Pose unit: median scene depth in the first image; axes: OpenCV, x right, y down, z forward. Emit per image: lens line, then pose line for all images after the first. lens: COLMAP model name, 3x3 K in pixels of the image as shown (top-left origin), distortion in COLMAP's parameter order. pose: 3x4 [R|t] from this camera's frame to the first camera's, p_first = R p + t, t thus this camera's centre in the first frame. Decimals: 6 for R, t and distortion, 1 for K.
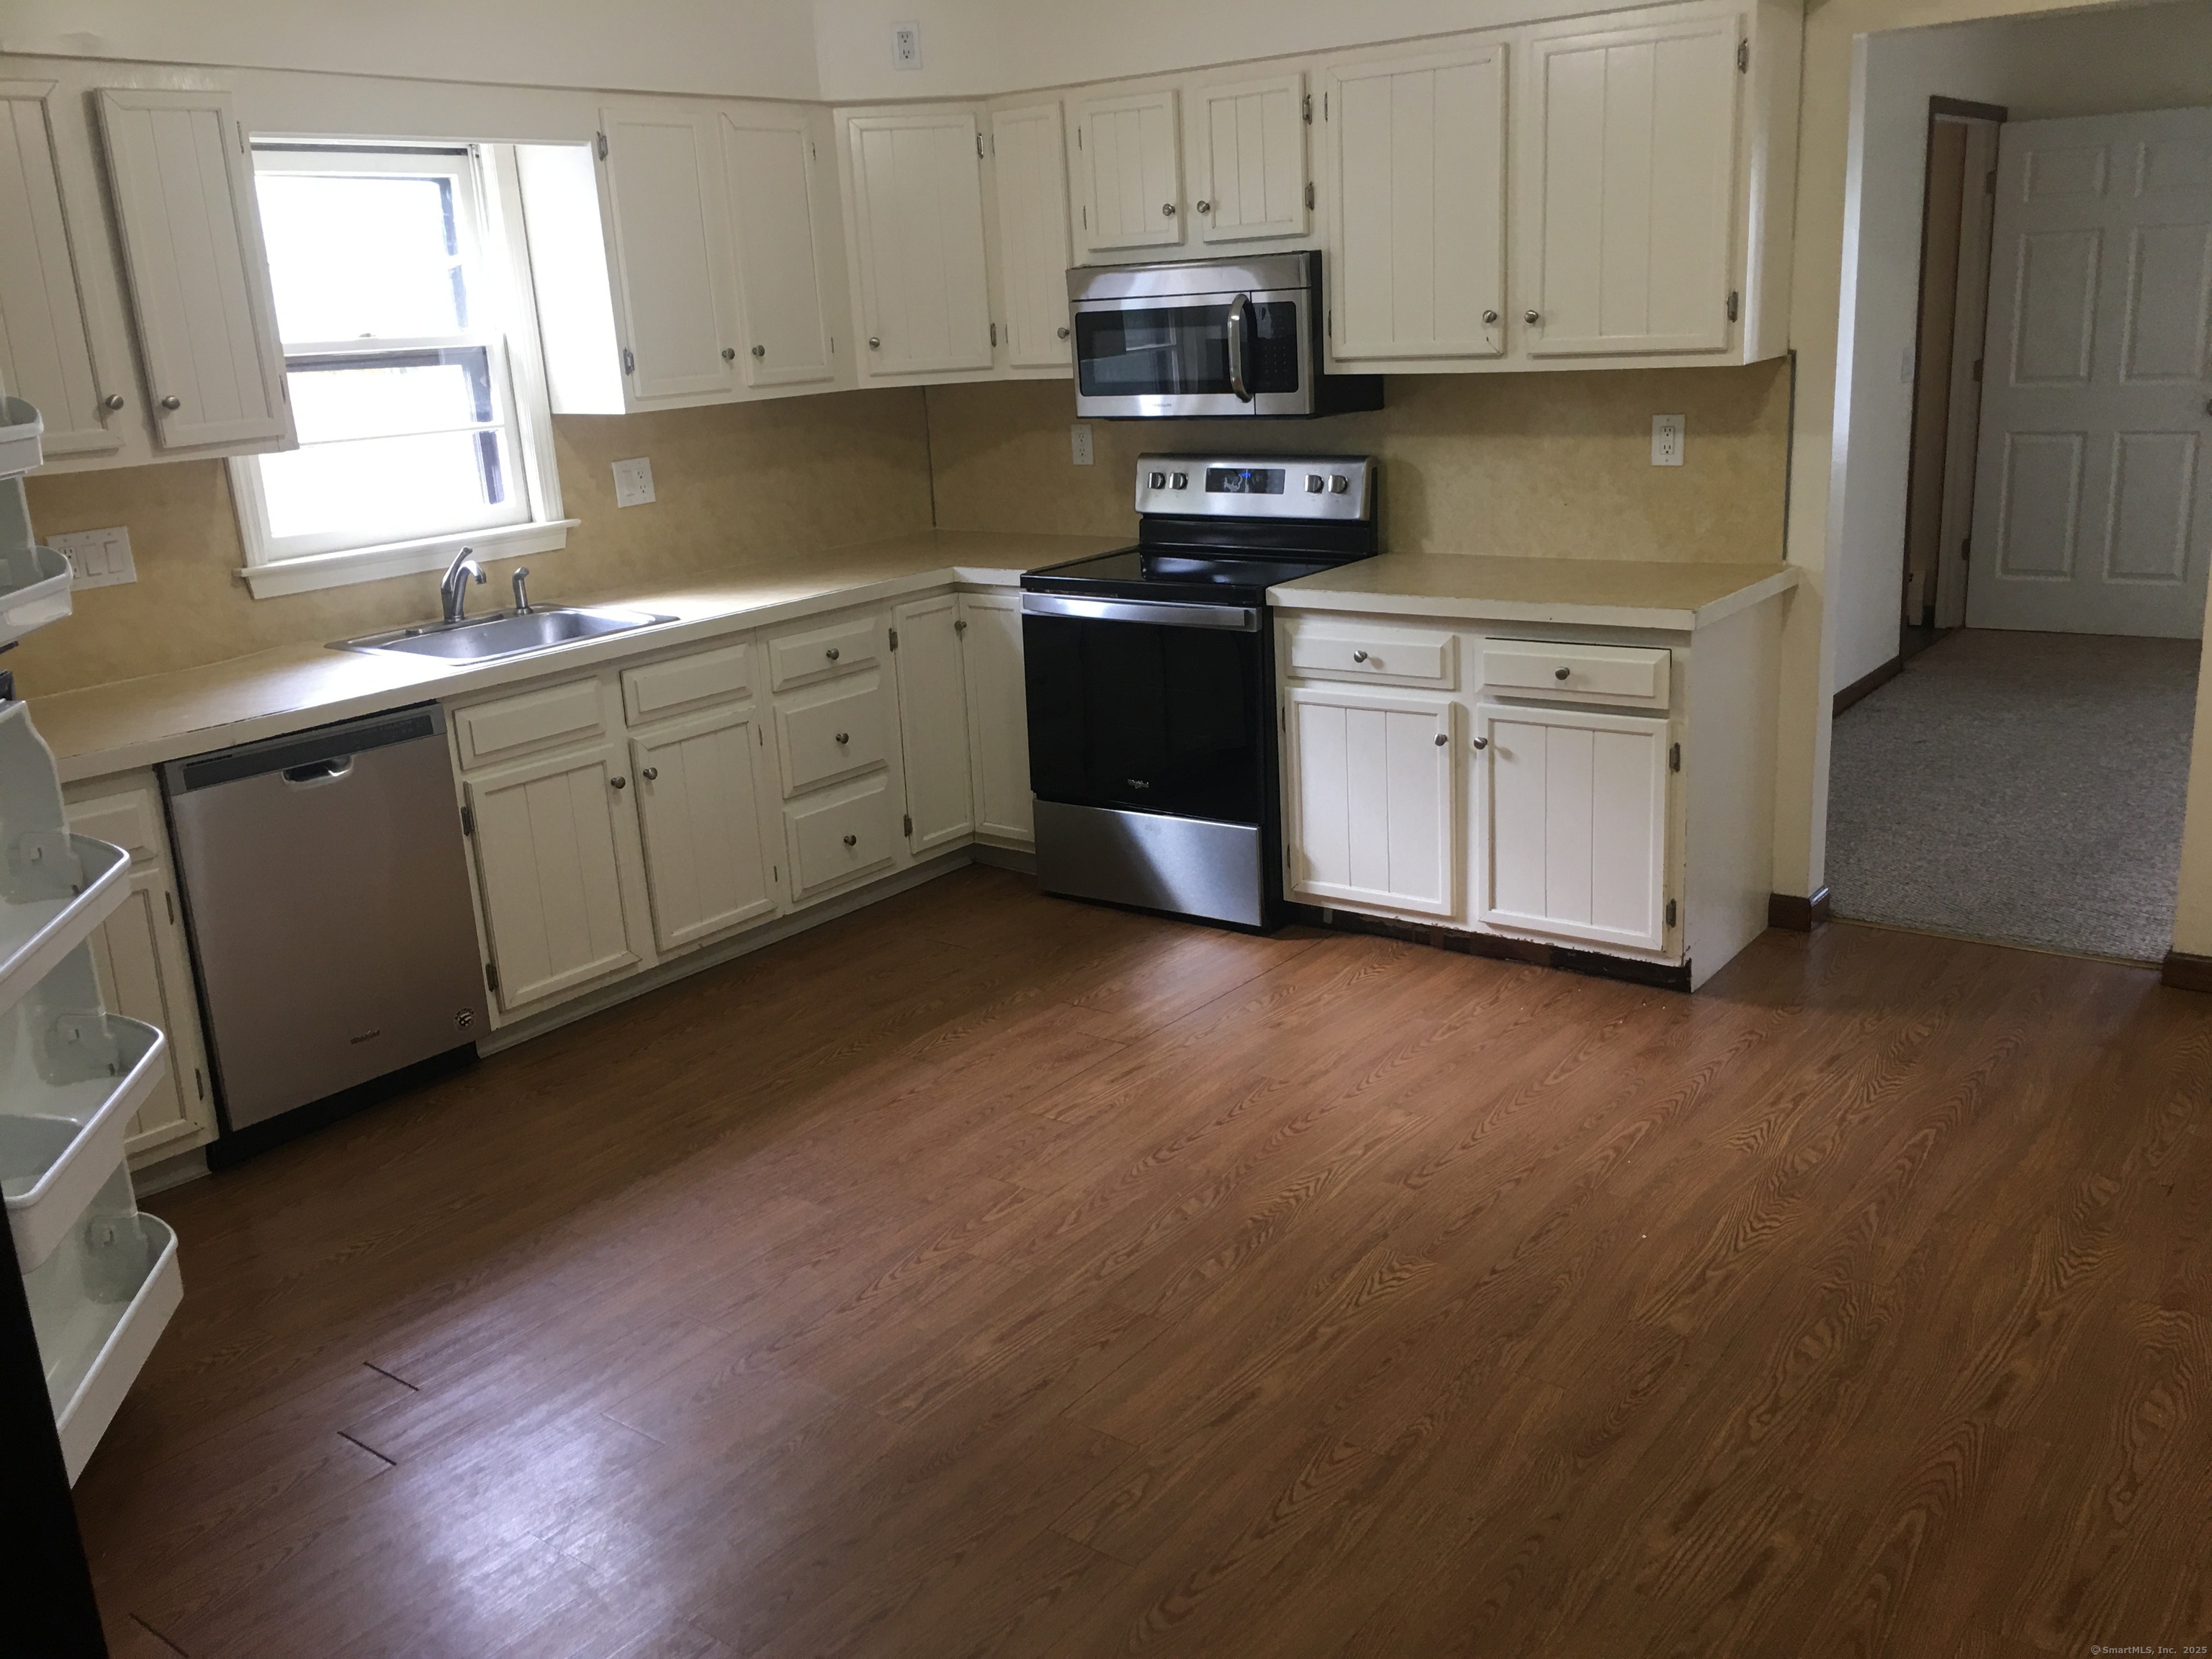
lens RADIAL K [[1887.6, 0, 1106.0], [0, 1887.6, 829.5], [0, 0, 1]] dist [0.012052, -0.000981]
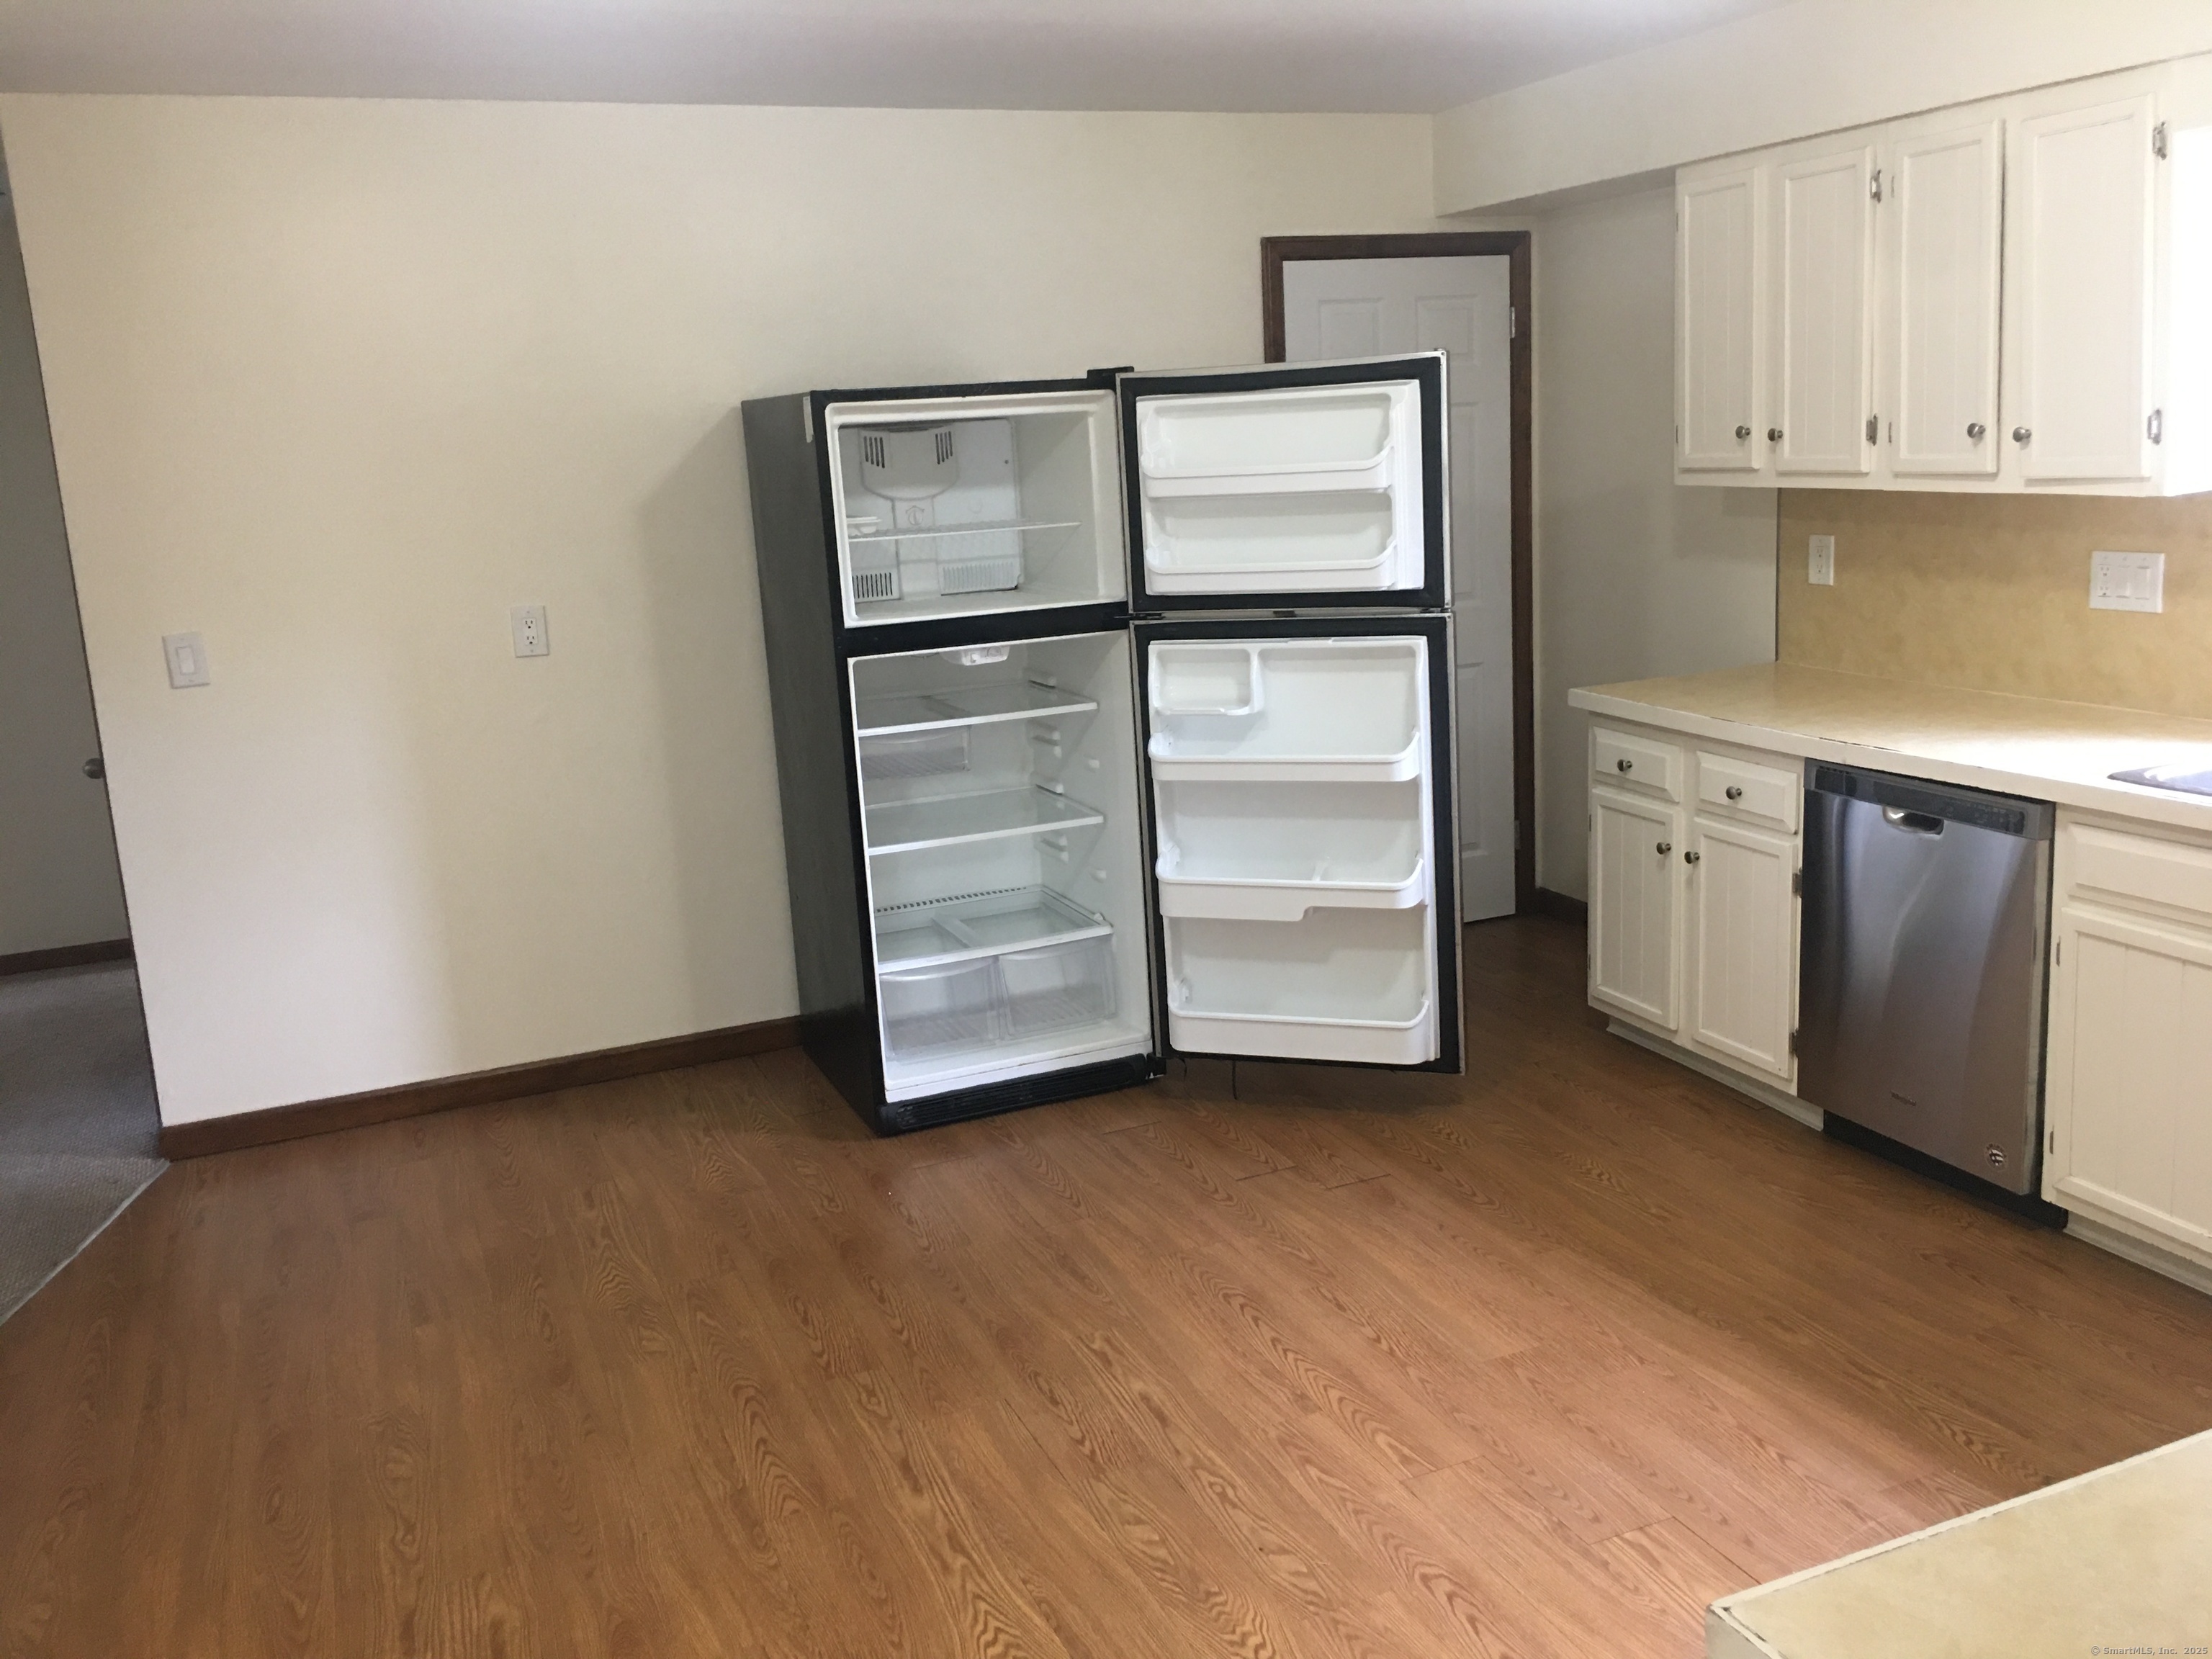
lens RADIAL K [[1887.6, 0, 1106.0], [0, 1887.6, 829.5], [0, 0, 1]] dist [0.012052, -0.000981]
pose [[-0.508098, 0.253307, -0.823209, 0.623502], [-0.155706, 0.913013, 0.377044, -0.345613], [0.847108, 0.319754, -0.424459, 1.122802]]
